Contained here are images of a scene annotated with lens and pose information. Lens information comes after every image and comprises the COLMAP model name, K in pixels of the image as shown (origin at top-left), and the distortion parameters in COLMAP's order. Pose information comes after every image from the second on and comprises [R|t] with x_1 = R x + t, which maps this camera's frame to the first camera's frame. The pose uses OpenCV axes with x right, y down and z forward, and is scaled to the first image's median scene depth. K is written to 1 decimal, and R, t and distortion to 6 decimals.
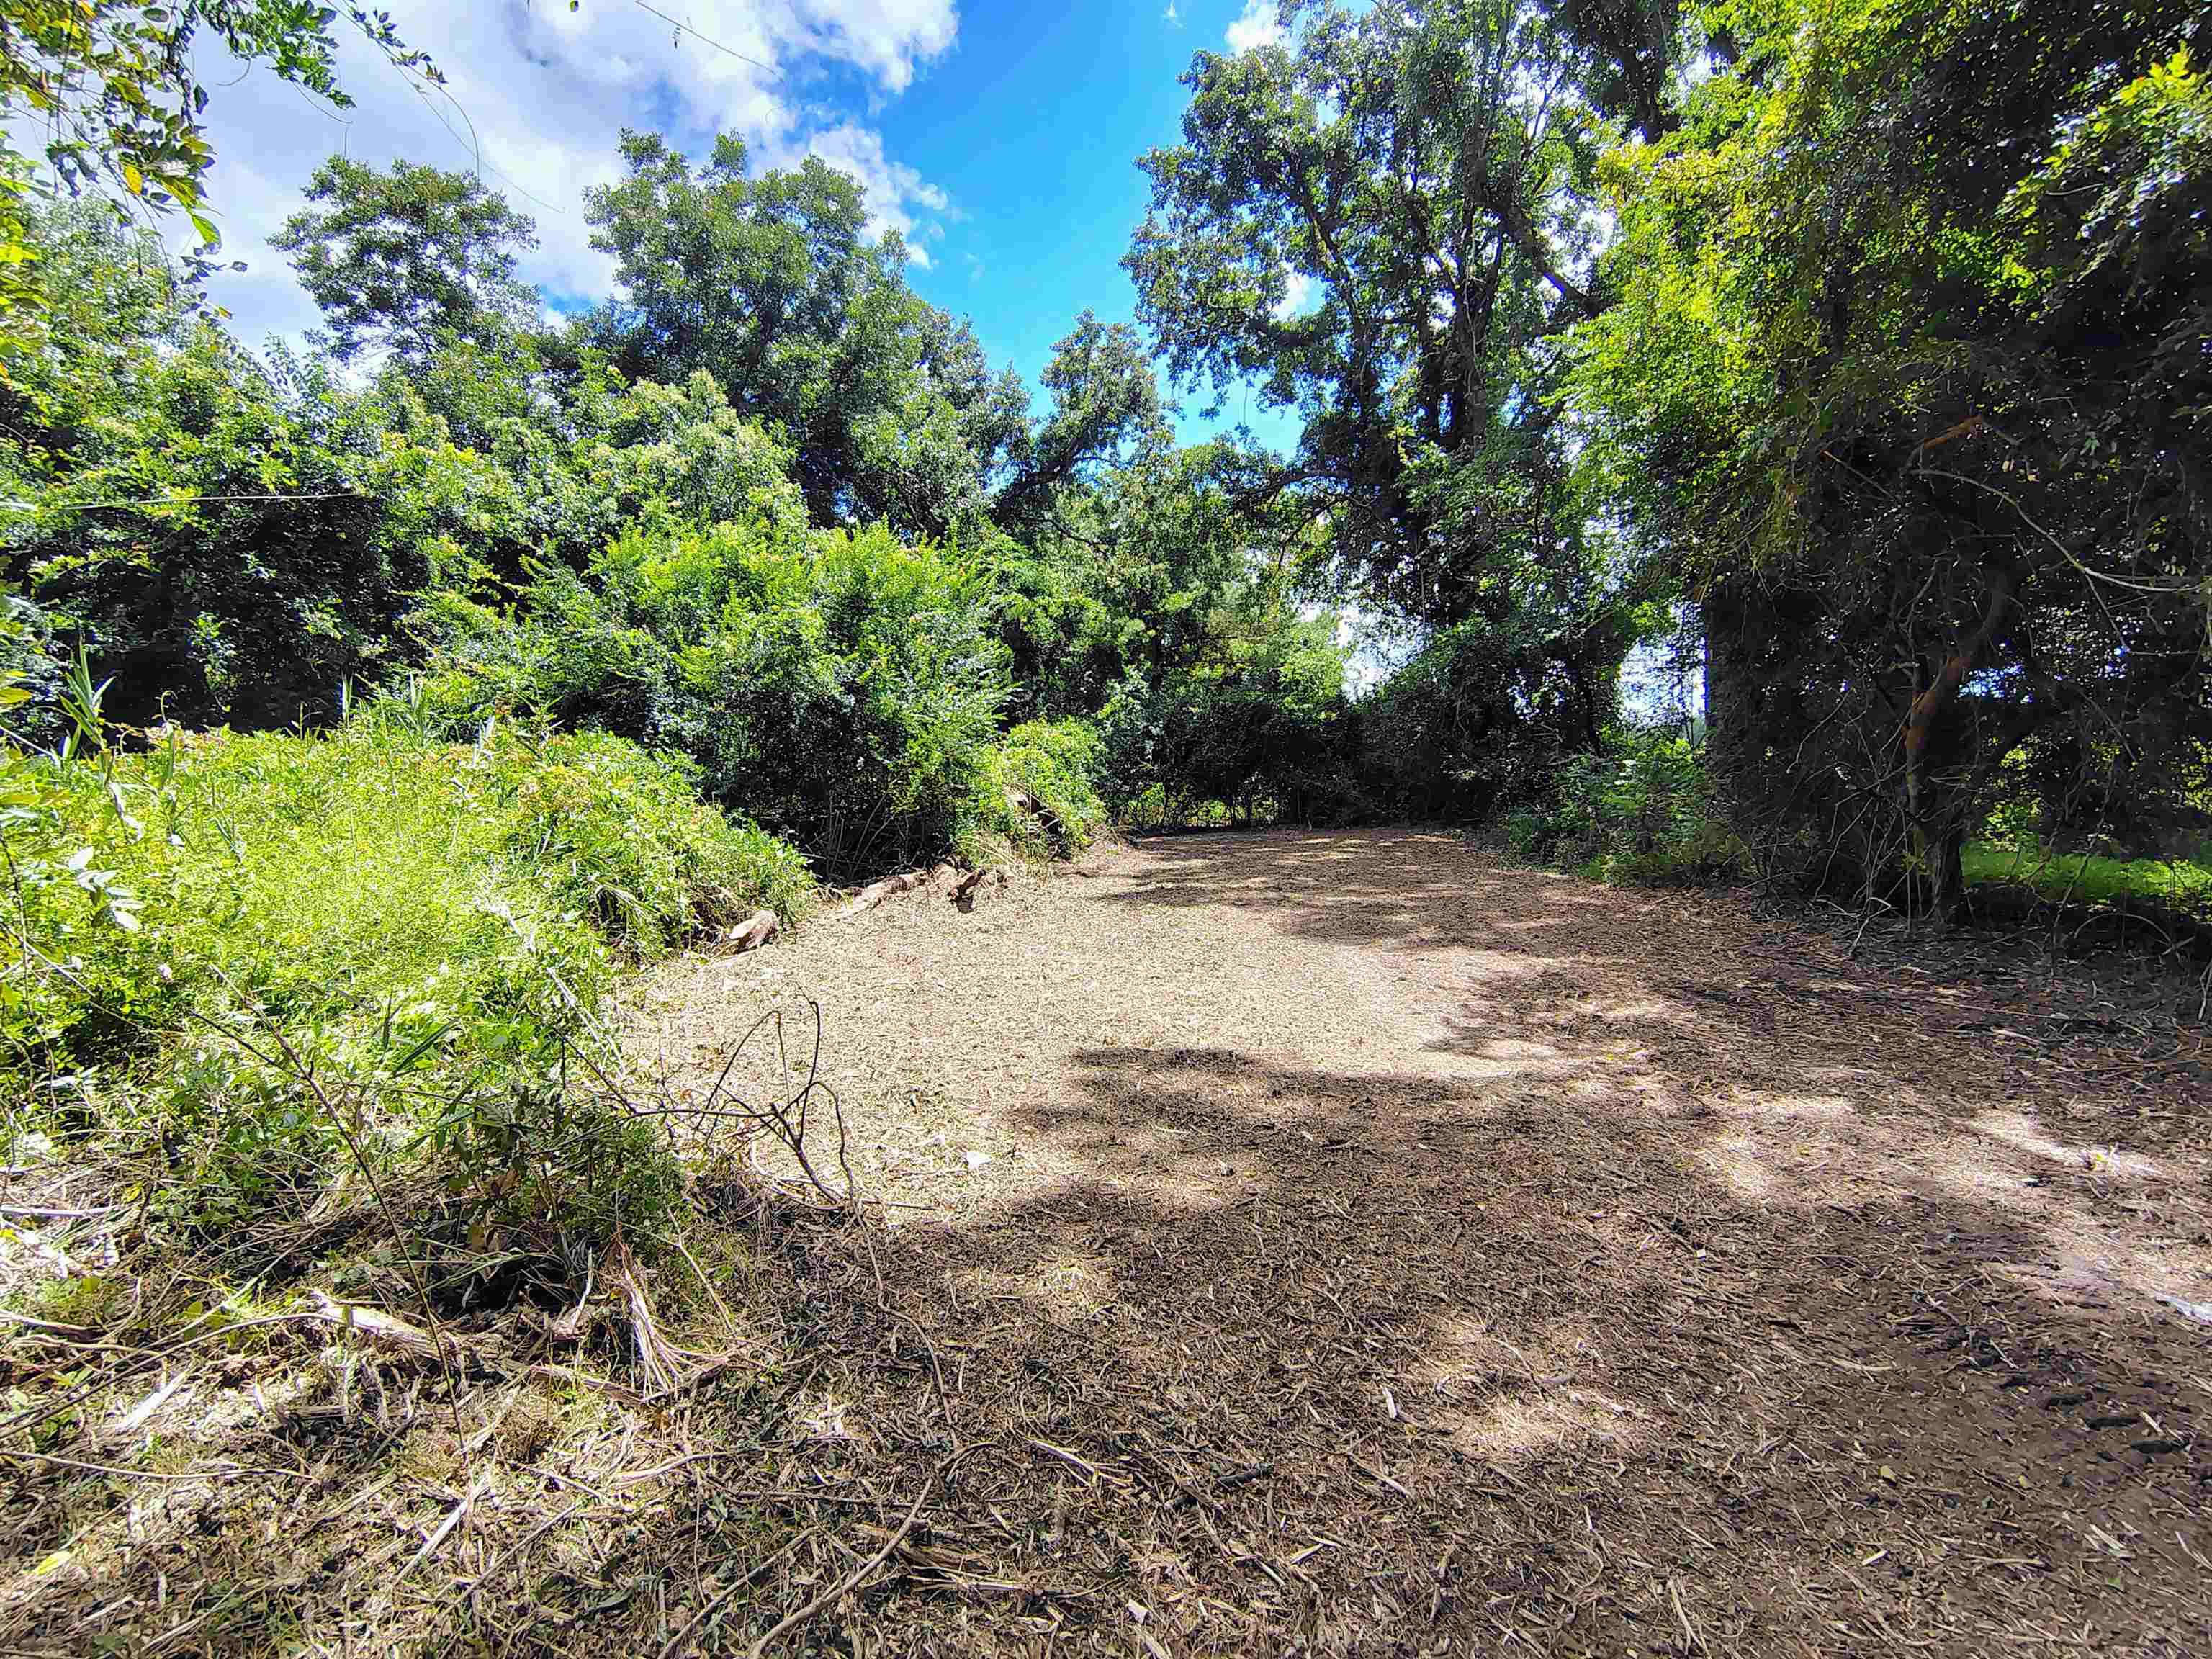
lens RADIAL K [[1022.0, 0, 1099.0], [0, 1022.0, 825.1], [0, 0, 1]] dist [-0.010459, 0.001917]
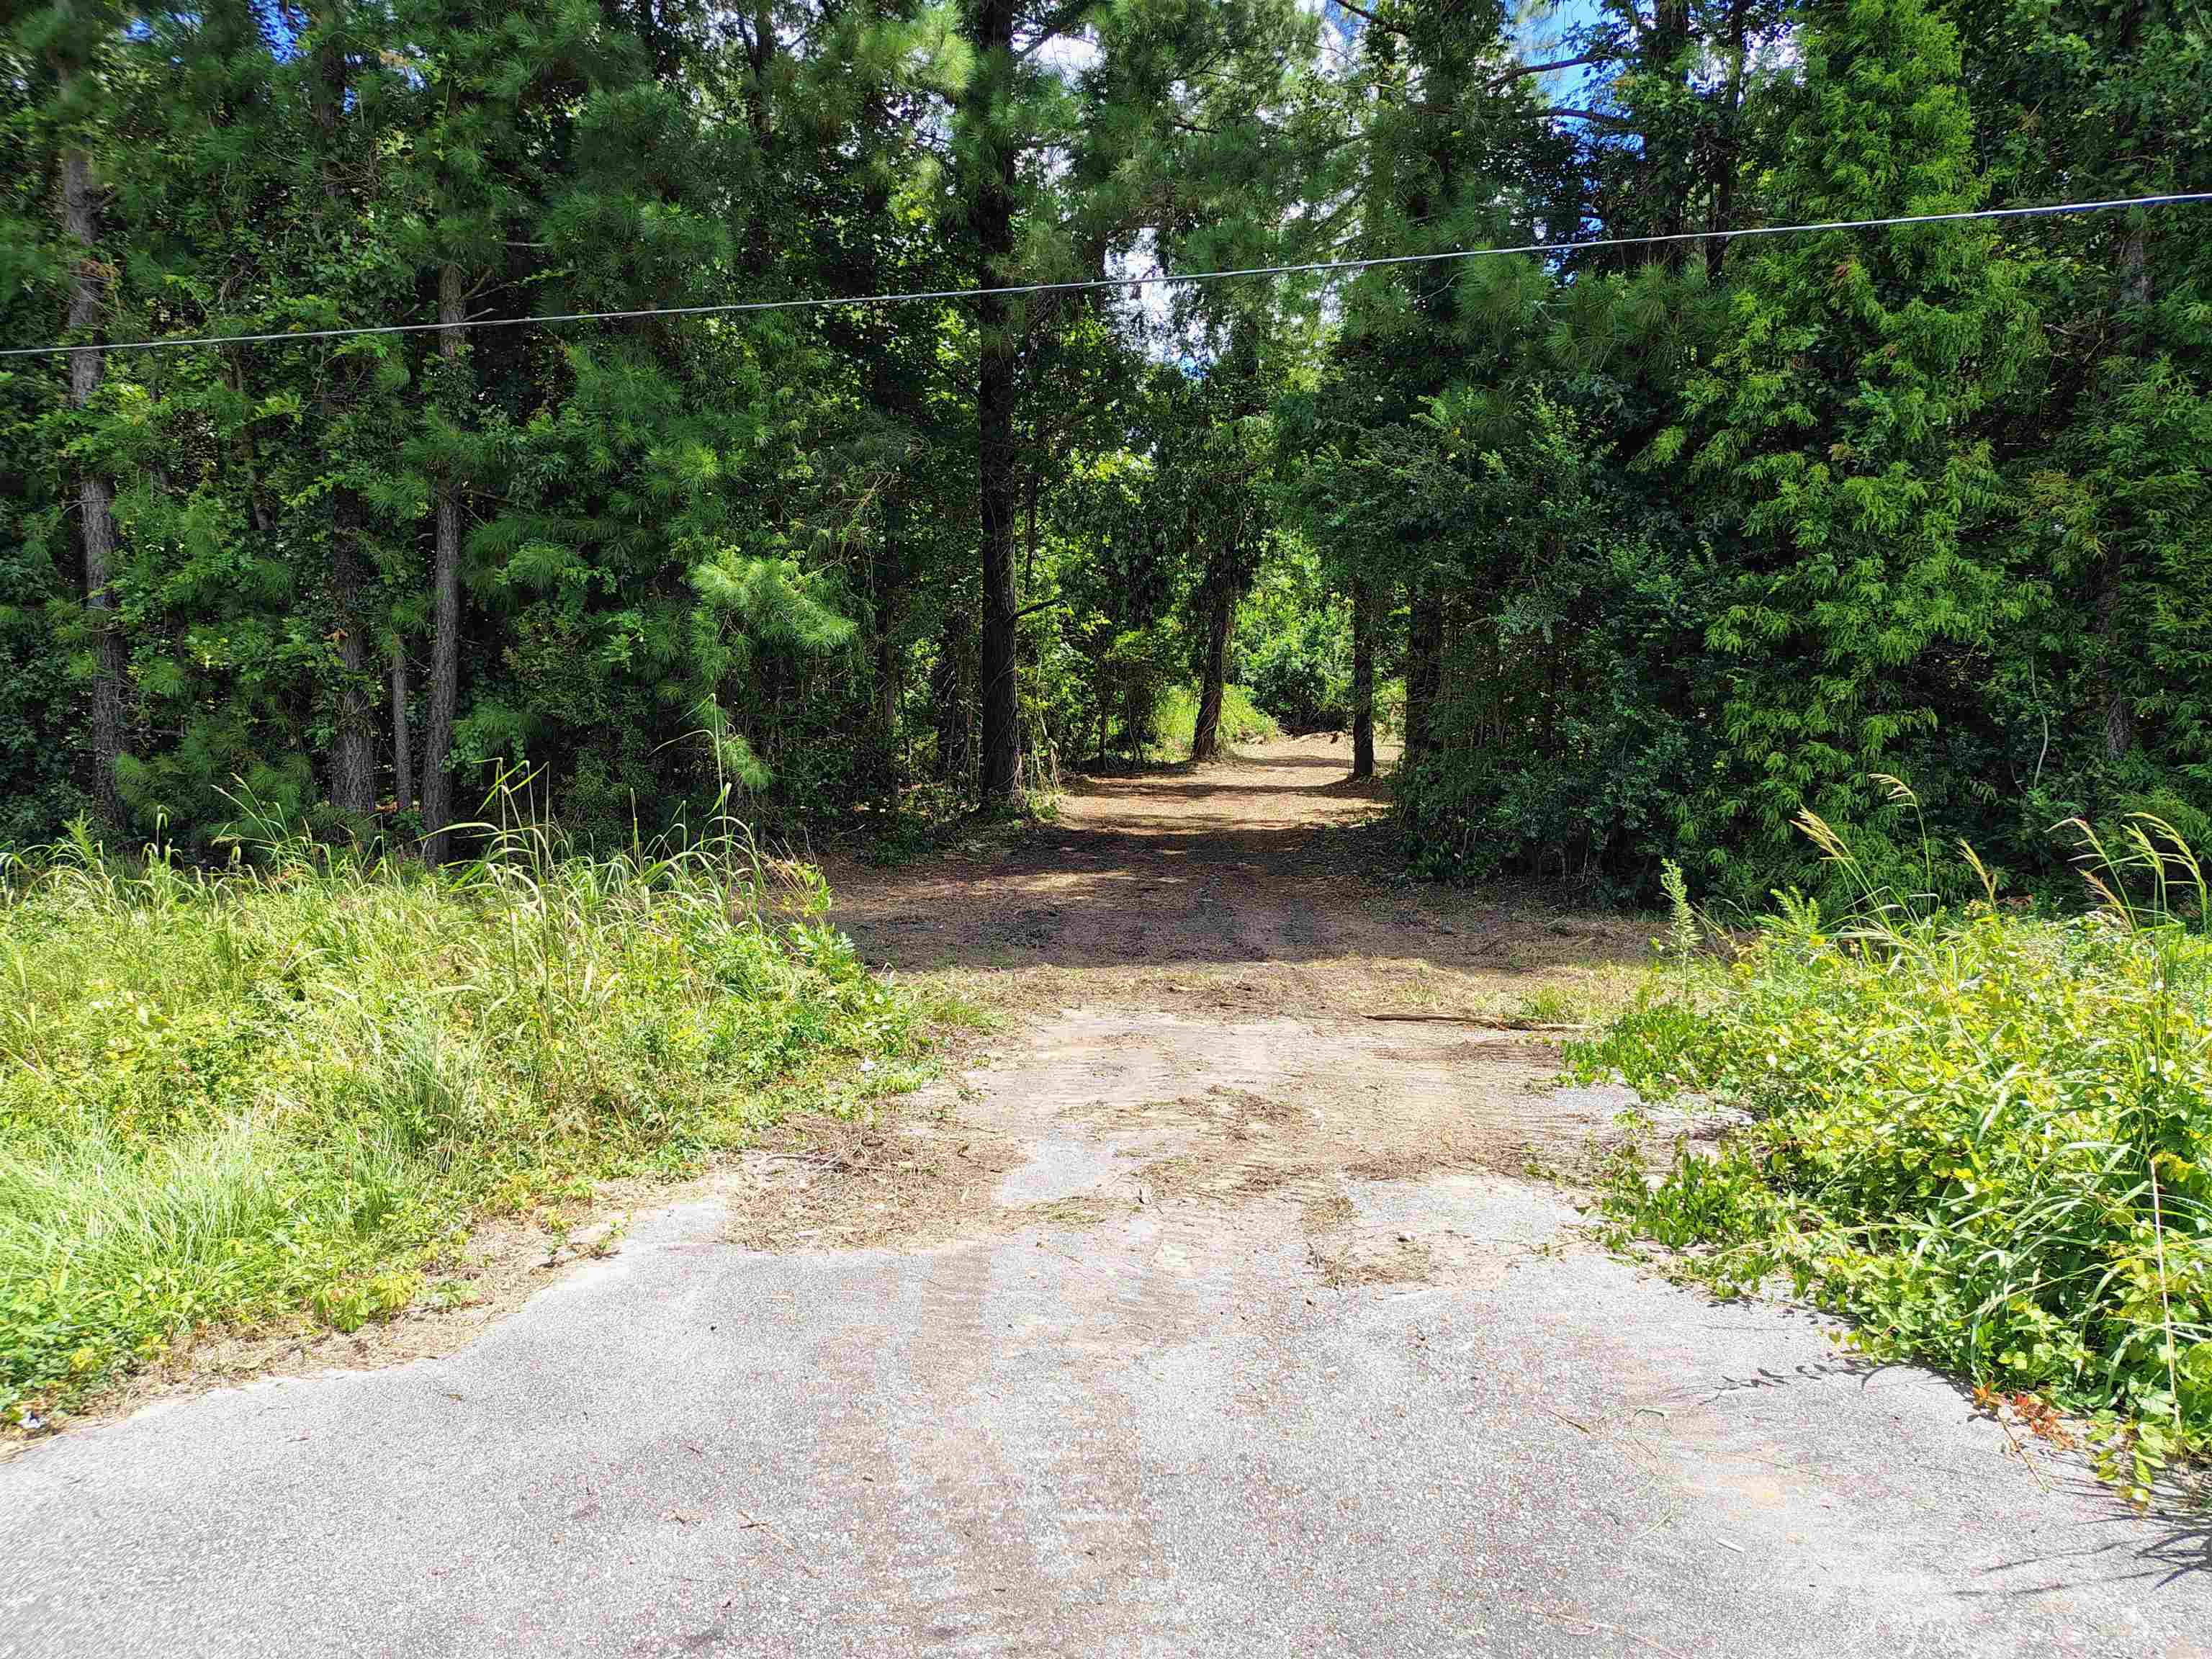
lens RADIAL K [[1502.4, 0, 1095.1], [0, 1502.4, 841.2], [0, 0, 1]] dist [0.033557, -0.035445]
pose [[0.854704, 0.084627, -0.512171, 1.413930], [-0.042245, 0.994689, 0.093857, -0.018428], [0.517394, -0.058583, 0.853740, -2.854245]]
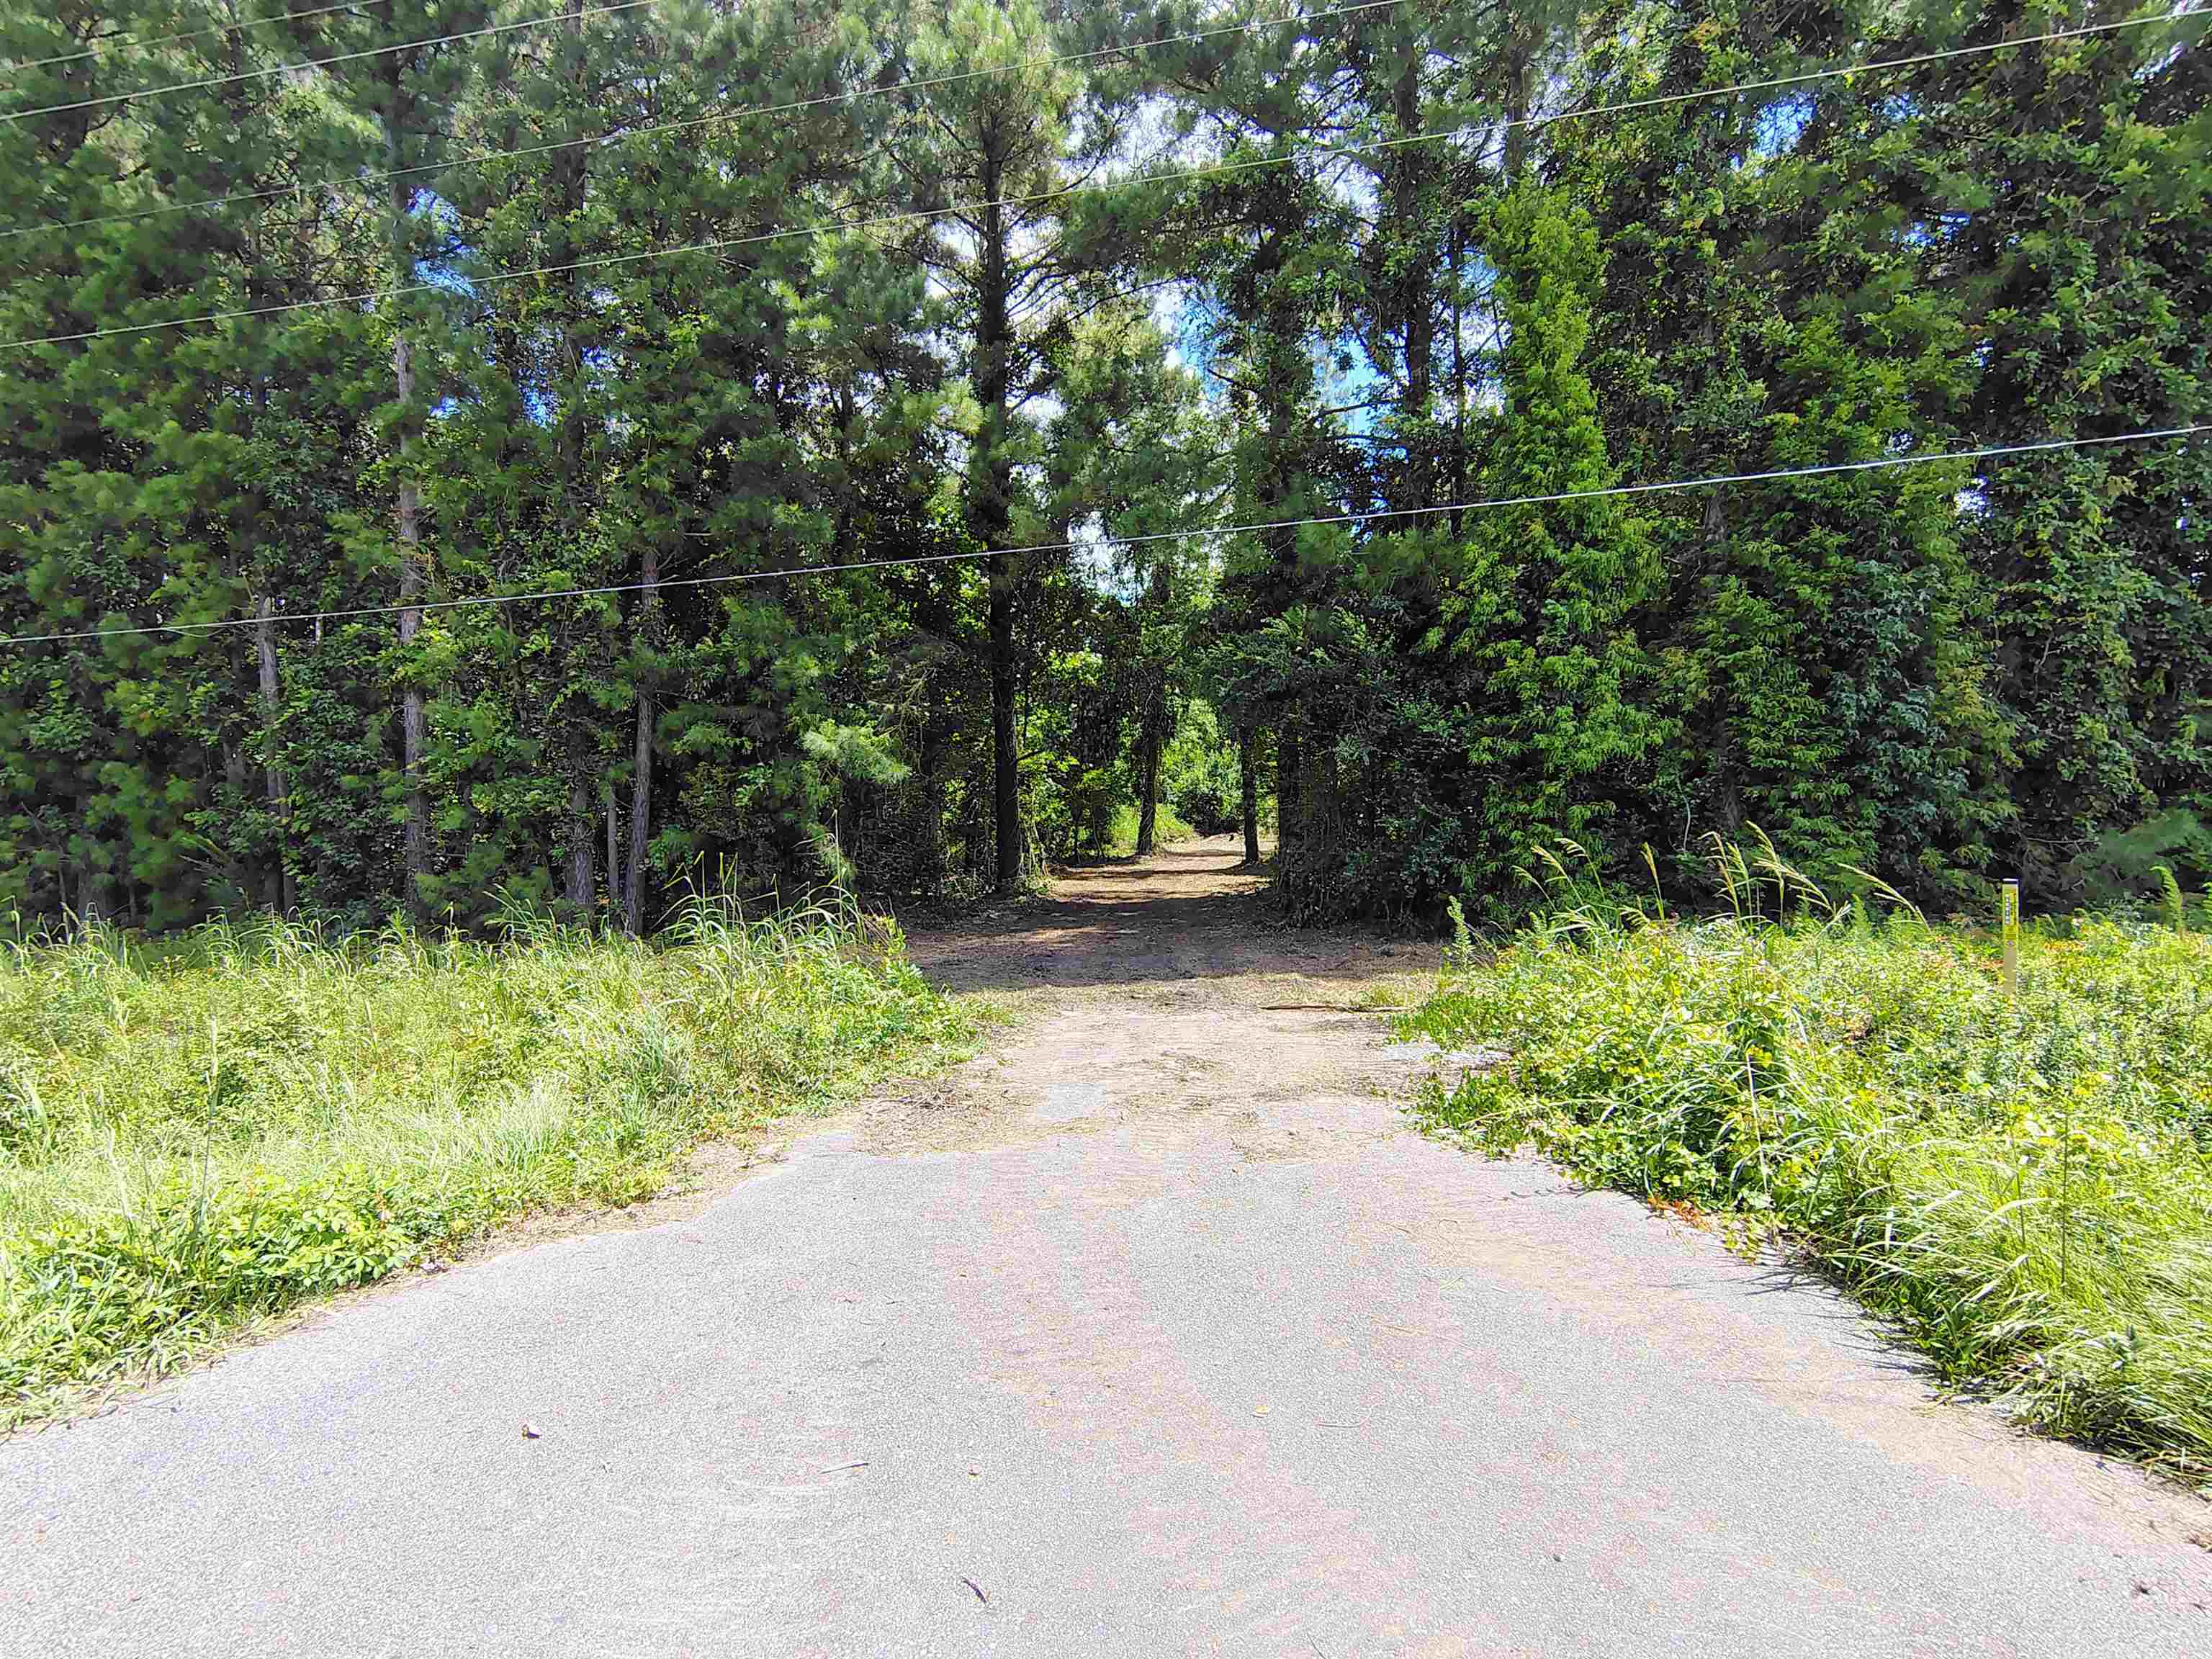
lens RADIAL K [[1022.0, 0, 1088.2], [0, 1022.0, 807.5], [0, 0, 1]] dist [-0.010459, 0.001917]
pose [[0.865156, 0.002923, -0.501495, 1.424164], [-0.009751, 0.999892, -0.010994, -0.010514], [0.501409, 0.014402, 0.865091, -2.880246]]
